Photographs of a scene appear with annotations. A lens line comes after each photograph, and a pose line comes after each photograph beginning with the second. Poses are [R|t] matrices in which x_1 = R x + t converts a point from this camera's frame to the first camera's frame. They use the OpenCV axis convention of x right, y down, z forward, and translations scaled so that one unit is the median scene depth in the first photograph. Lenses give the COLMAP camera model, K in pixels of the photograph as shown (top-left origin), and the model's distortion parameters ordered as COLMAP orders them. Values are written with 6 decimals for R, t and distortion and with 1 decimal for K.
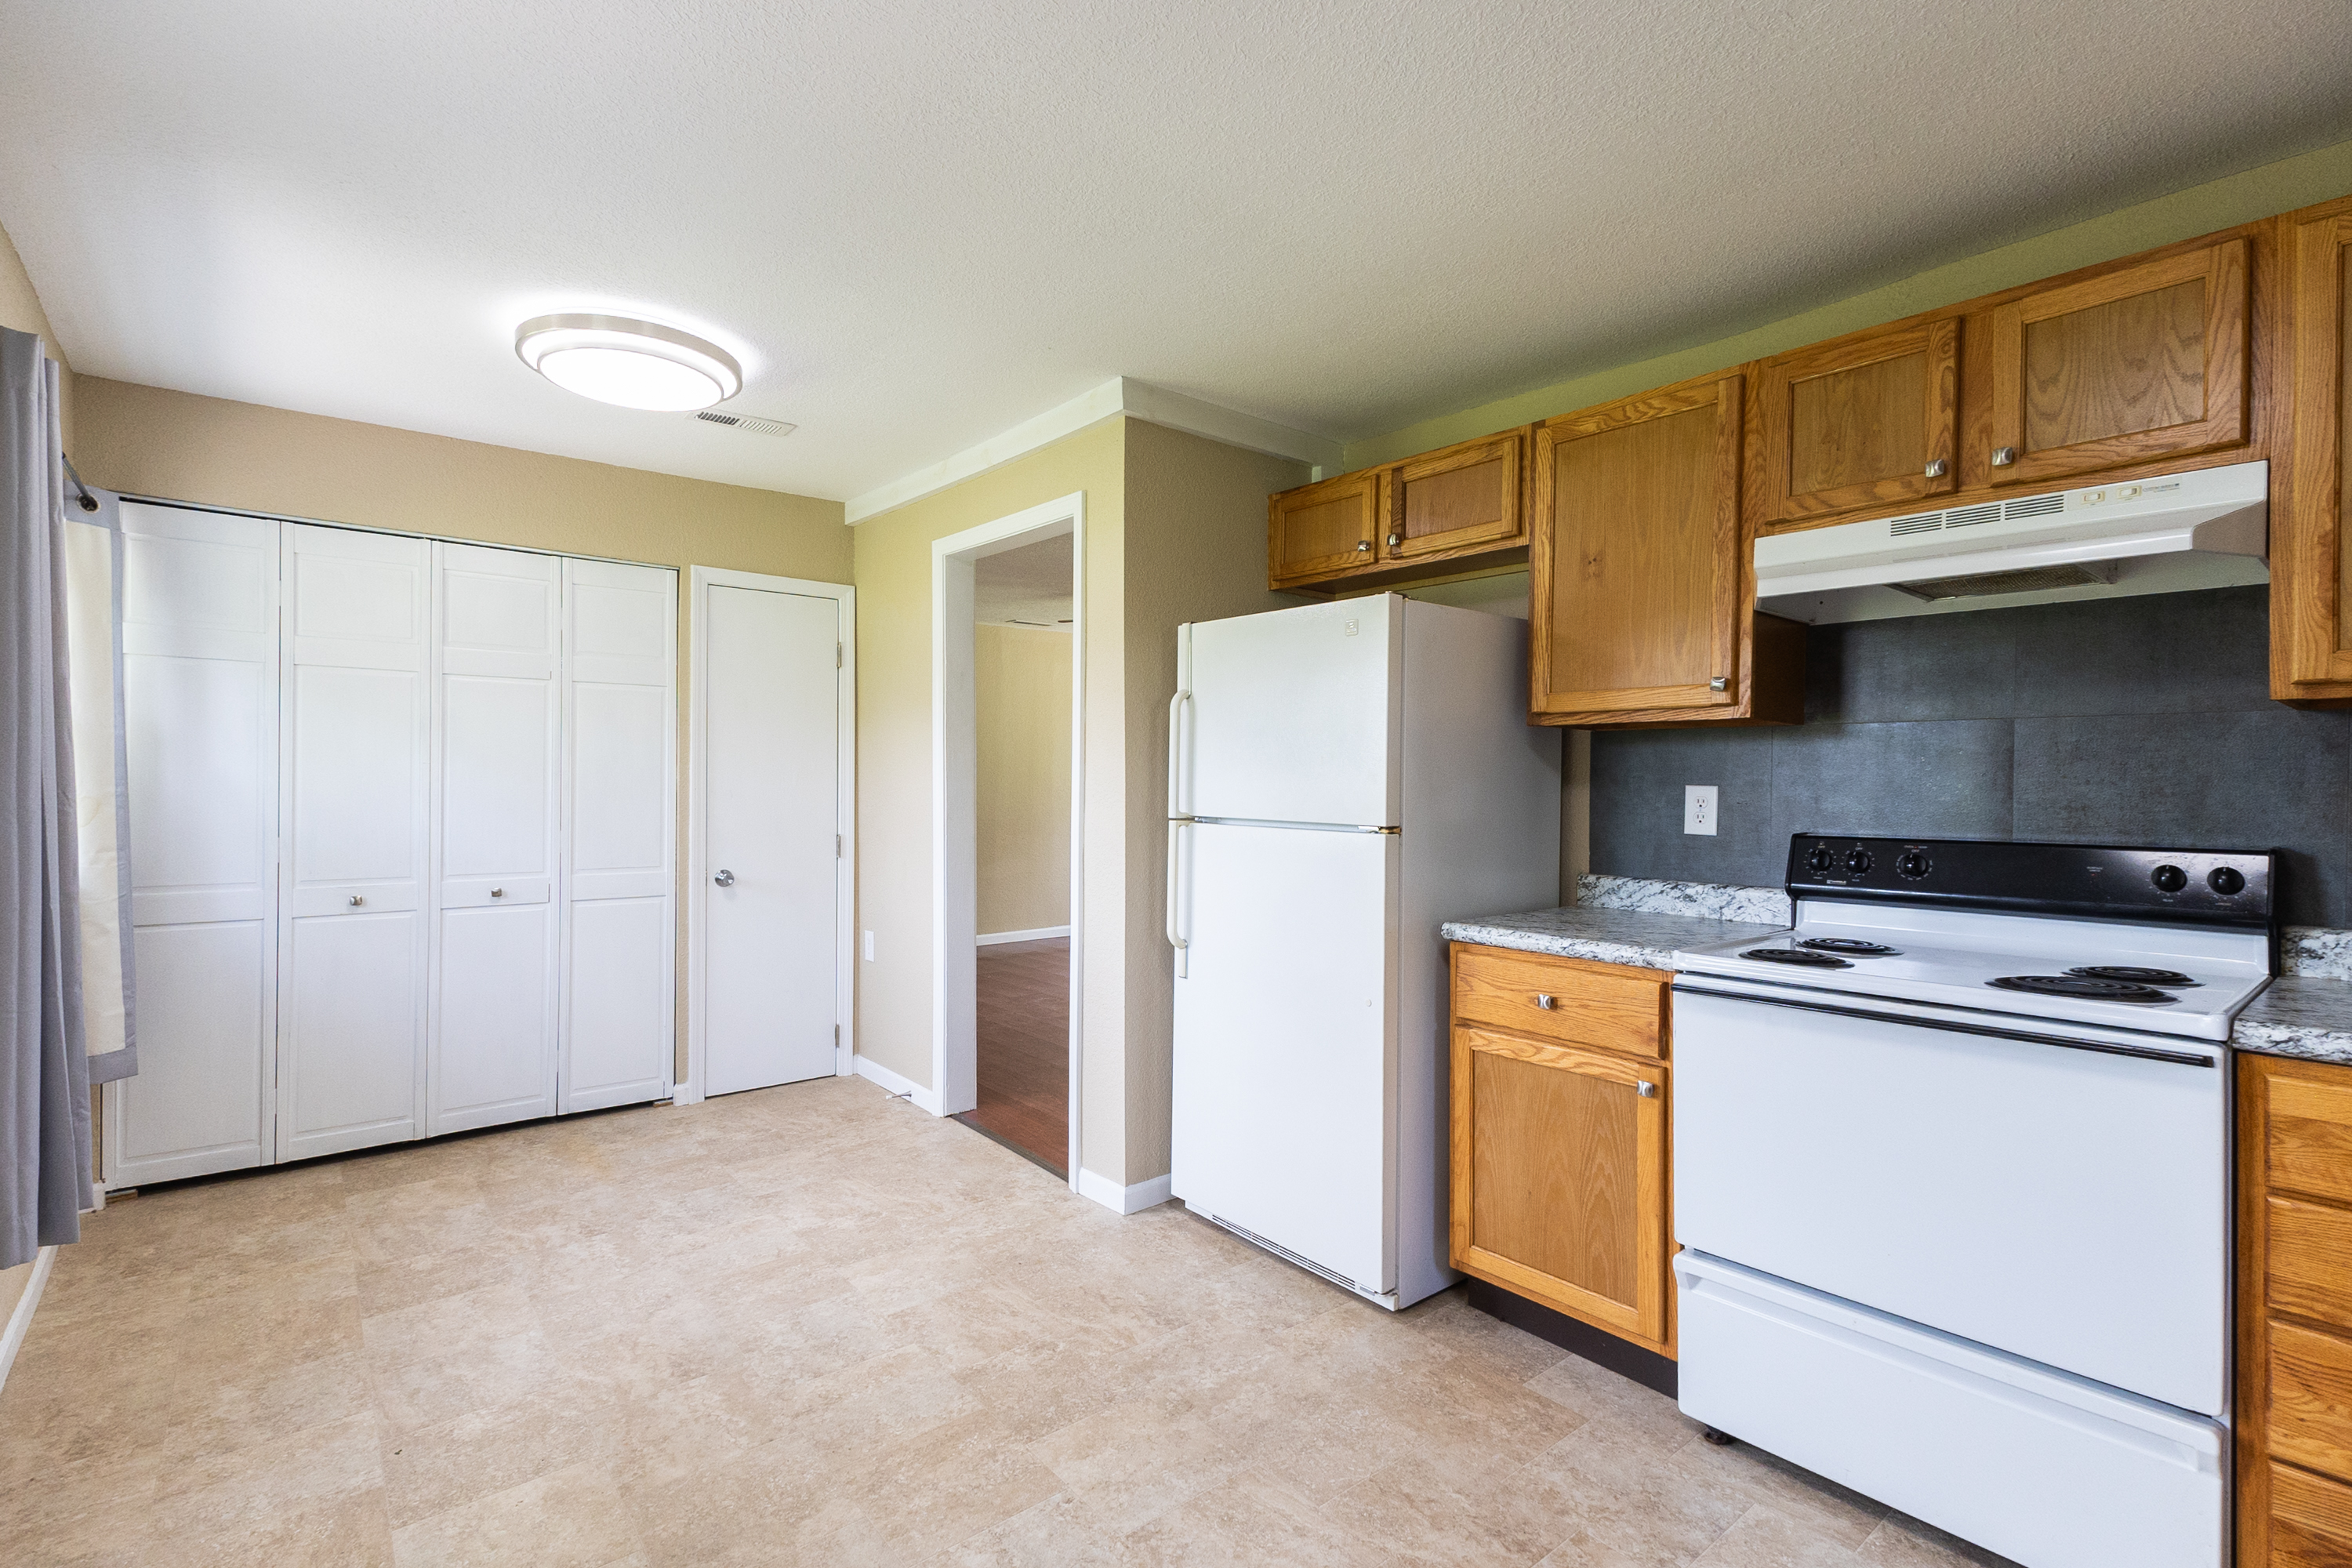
lens RADIAL K [[1074.0, 0, 1177.5], [0, 1074.0, 778.0], [0, 0, 1]] dist [0.017358, -0.001328]
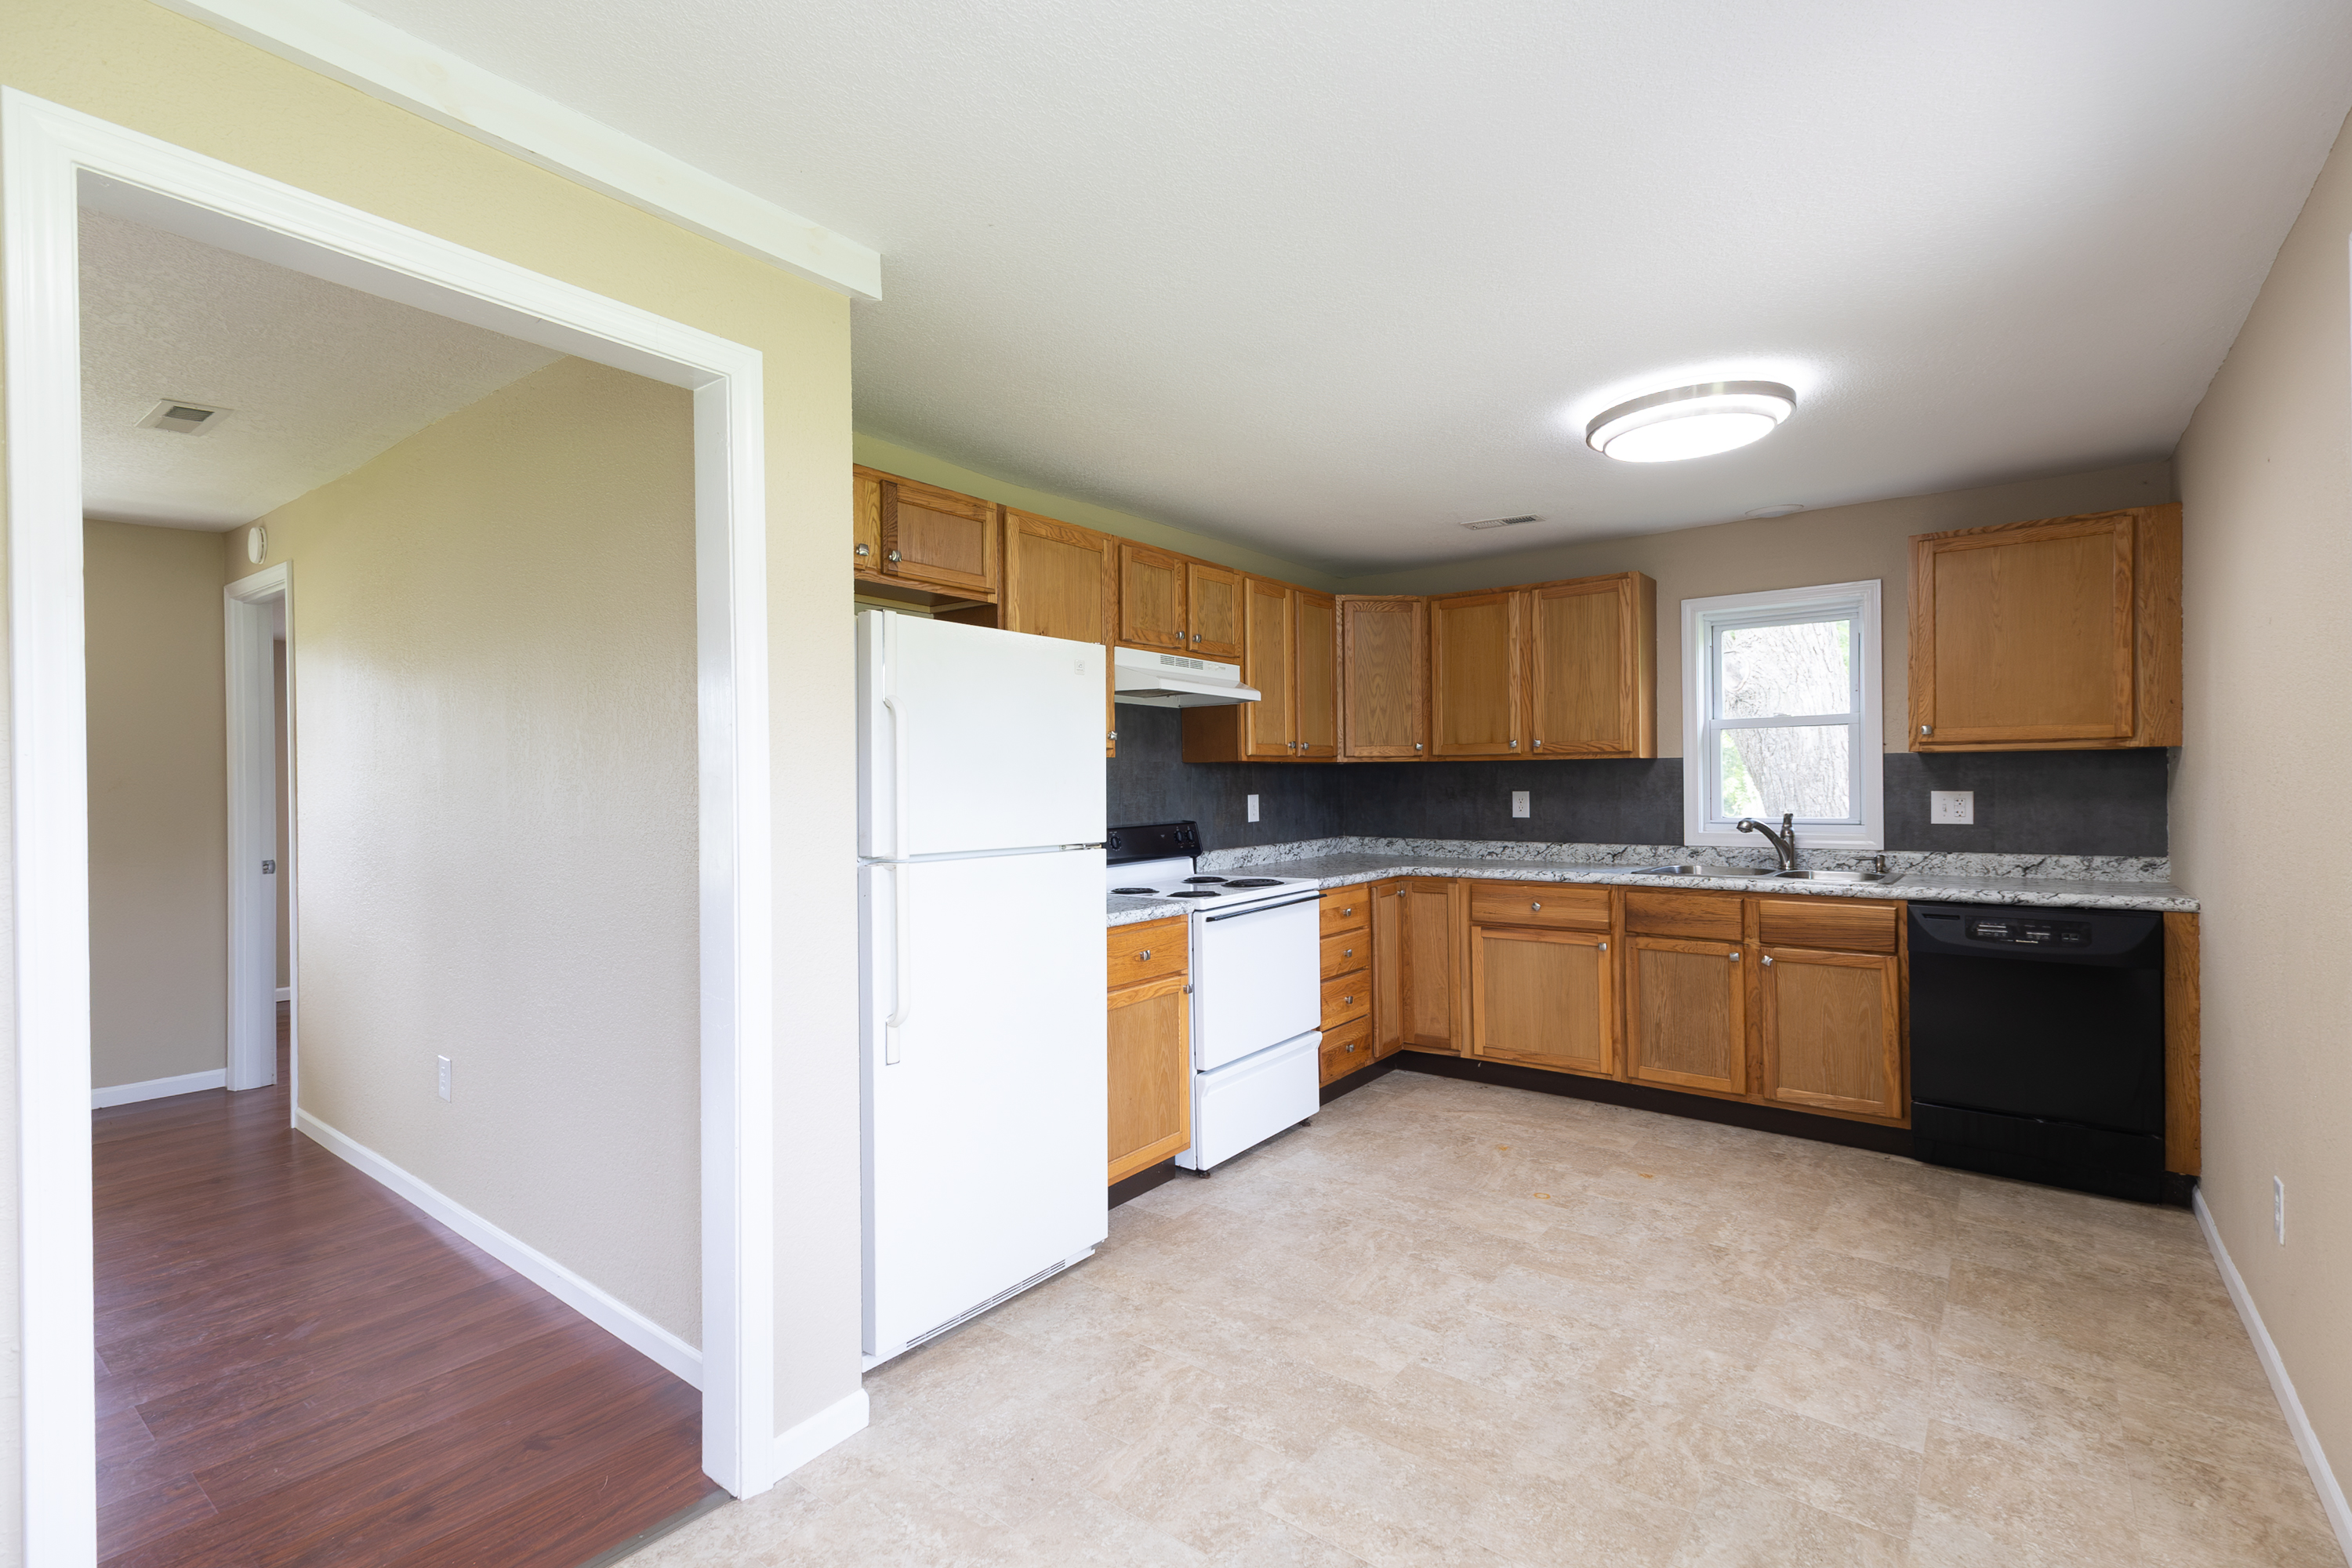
lens RADIAL K [[1074.0, 0, 1177.9], [0, 1074.0, 786.3], [0, 0, 1]] dist [0.017358, -0.001328]
pose [[-0.217414, -0.005216, 0.976066, -1.202135], [0.013544, 0.999873, 0.008360, -0.030080], [-0.975986, 0.015037, -0.217316, 1.446384]]
